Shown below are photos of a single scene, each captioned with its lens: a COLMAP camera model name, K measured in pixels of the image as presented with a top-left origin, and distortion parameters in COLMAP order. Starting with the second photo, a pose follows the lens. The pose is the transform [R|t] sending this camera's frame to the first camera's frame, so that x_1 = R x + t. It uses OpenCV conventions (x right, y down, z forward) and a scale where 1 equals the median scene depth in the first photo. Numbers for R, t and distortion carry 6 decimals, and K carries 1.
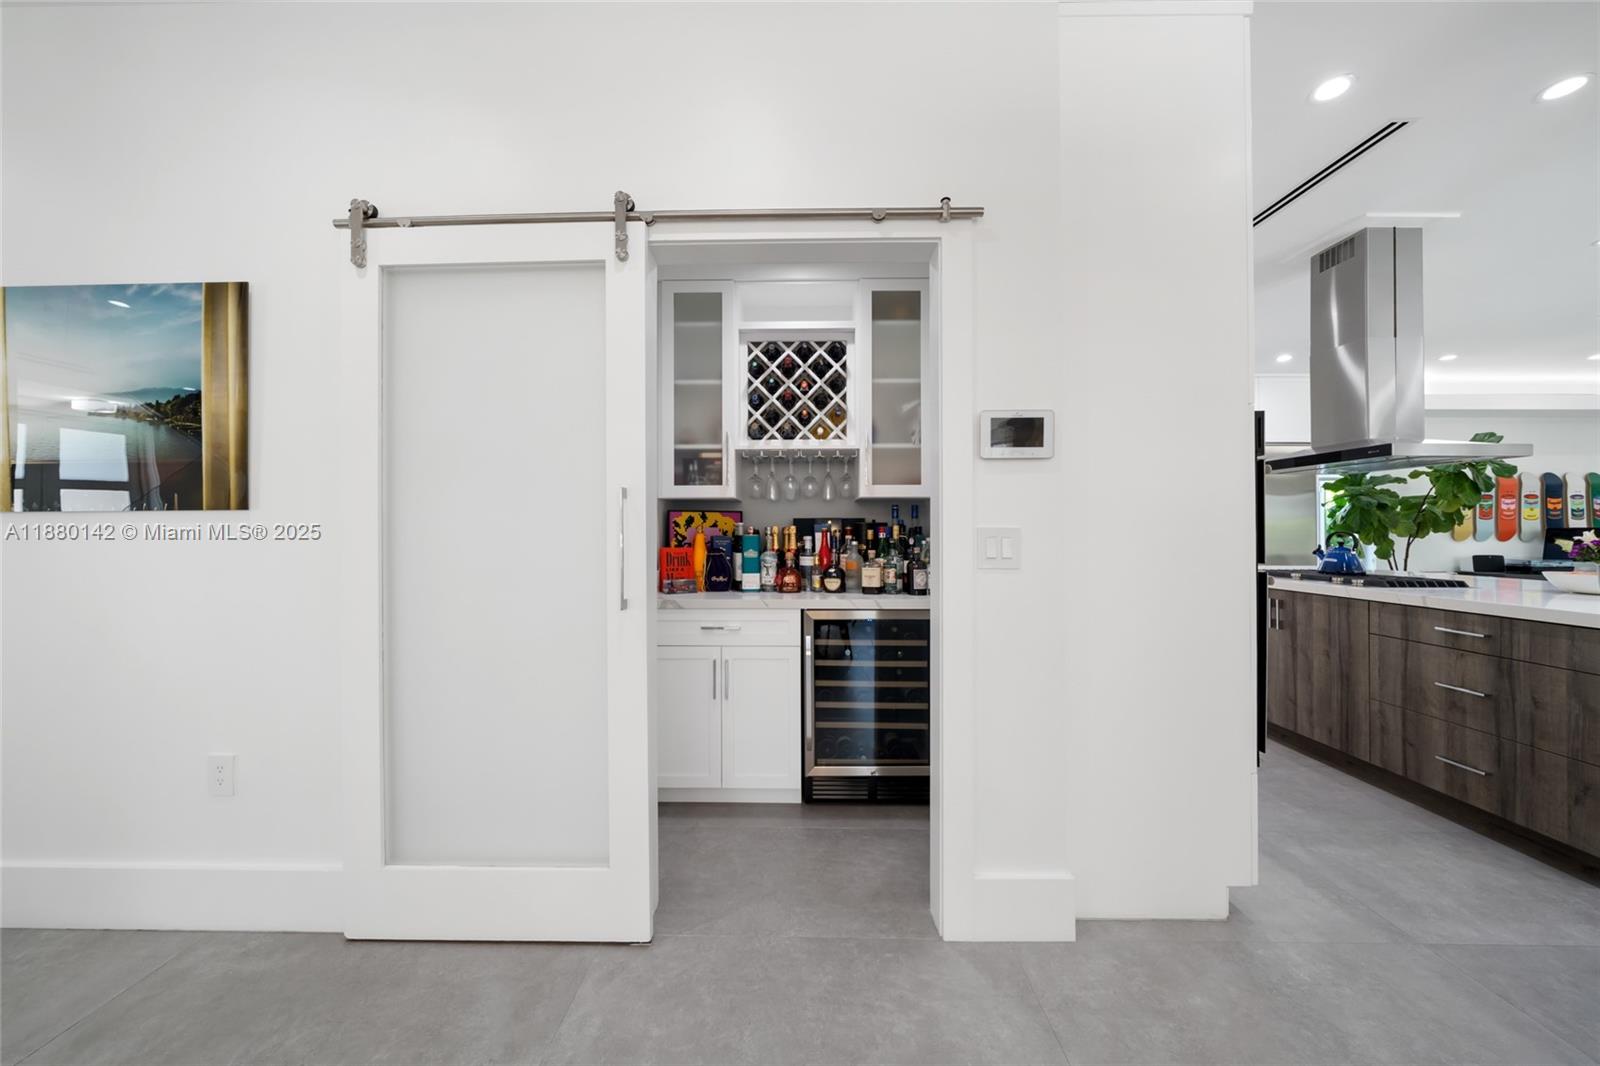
lens RADIAL K [[547.9, 0, 792.8], [0, 547.9, 527.9], [0, 0, 1]] dist [-0.004494, 0.000248]
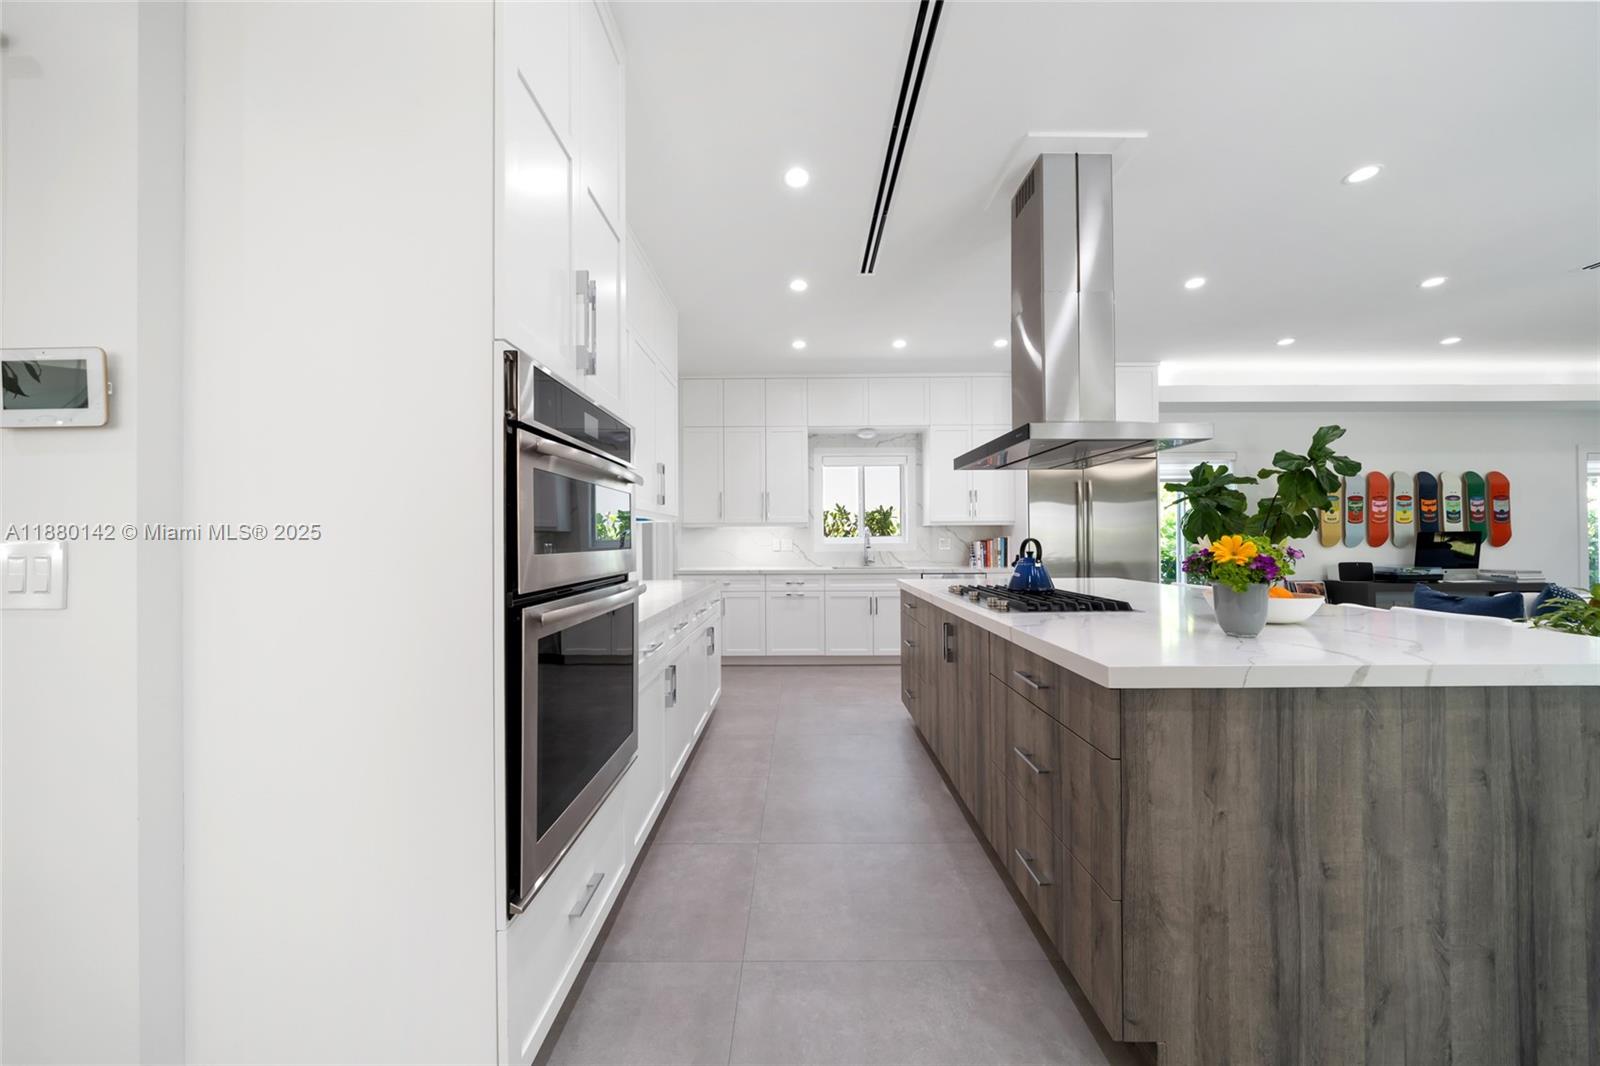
lens RADIAL K [[547.9, 0, 794.2], [0, 547.9, 534.2], [0, 0, 1]] dist [-0.004494, 0.000248]
pose [[0.999861, -0.005015, 0.015901, 0.350916], [0.005042, 0.999986, -0.001649, -0.000205], [-0.015893, 0.001729, 0.999872, 0.110335]]
